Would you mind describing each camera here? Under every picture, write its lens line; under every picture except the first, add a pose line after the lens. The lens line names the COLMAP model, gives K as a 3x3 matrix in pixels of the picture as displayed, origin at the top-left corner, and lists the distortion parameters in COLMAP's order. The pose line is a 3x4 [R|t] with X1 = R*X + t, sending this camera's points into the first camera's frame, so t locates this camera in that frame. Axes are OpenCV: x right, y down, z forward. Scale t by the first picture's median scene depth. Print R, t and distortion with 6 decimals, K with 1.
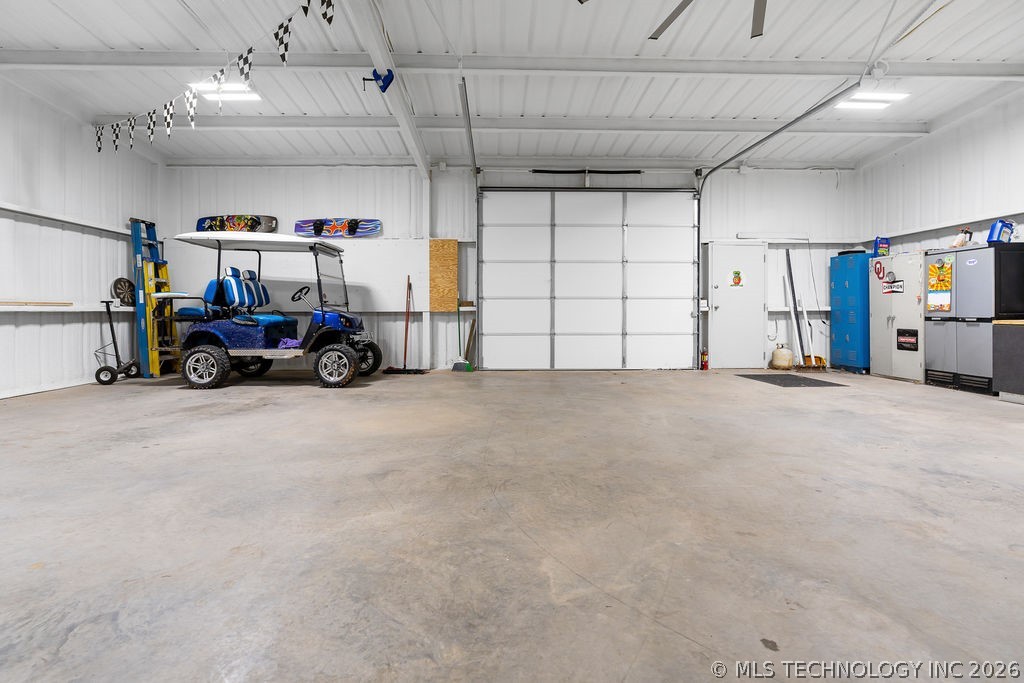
lens RADIAL K [[475.7, 0, 511.3], [0, 475.7, 315.9], [0, 0, 1]] dist [-0.016035, 0.010355]
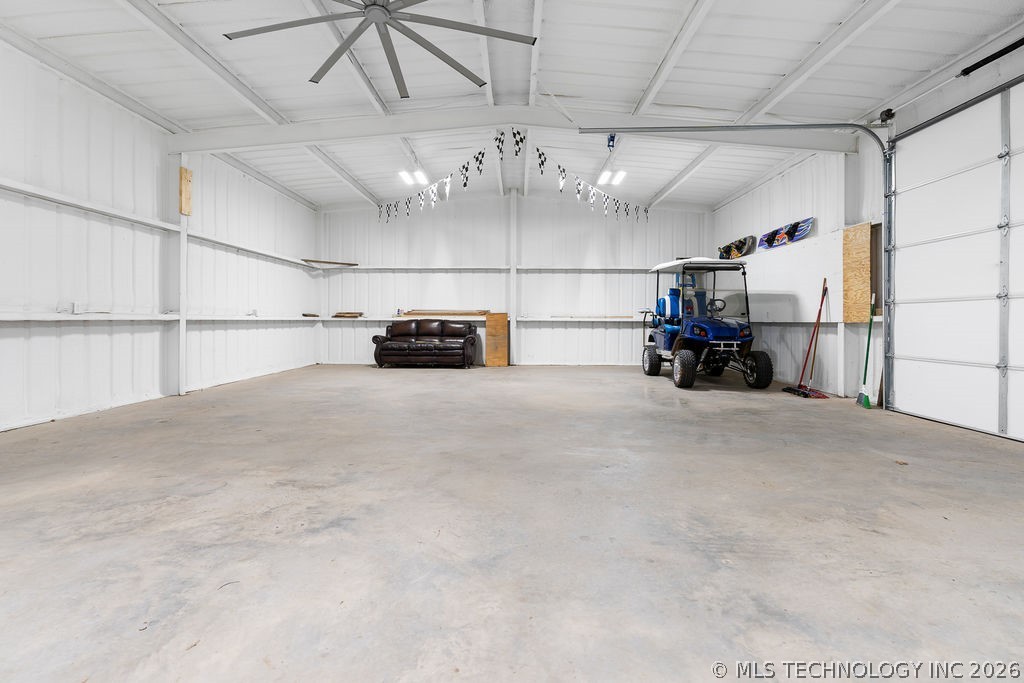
lens RADIAL K [[475.7, 0, 511.3], [0, 475.7, 315.9], [0, 0, 1]] dist [-0.016035, 0.010355]
pose [[-0.046691, -0.009749, -0.998862, 0.630073], [-0.011605, 0.999890, -0.009216, -0.005876], [0.998842, 0.011162, -0.046799, 0.493766]]
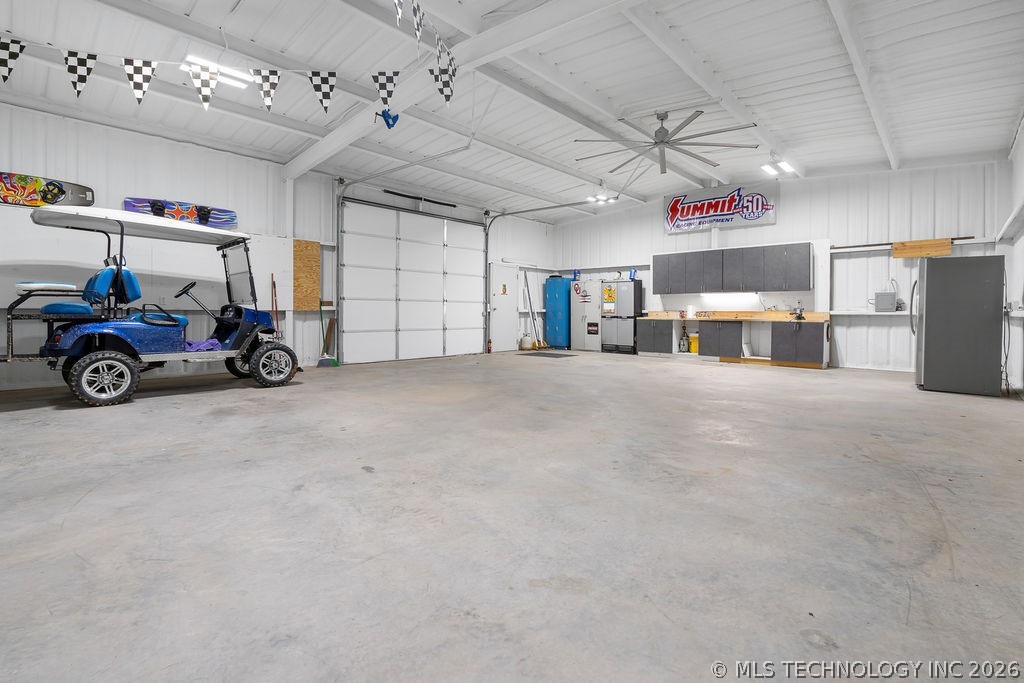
lens RADIAL K [[475.7, 0, 511.3], [0, 475.7, 315.9], [0, 0, 1]] dist [-0.016035, 0.010355]
pose [[0.699252, -0.000022, 0.714875, -0.570380], [-0.001829, 0.999997, 0.001820, -0.000271], [-0.714873, -0.002580, 0.699250, -0.038994]]
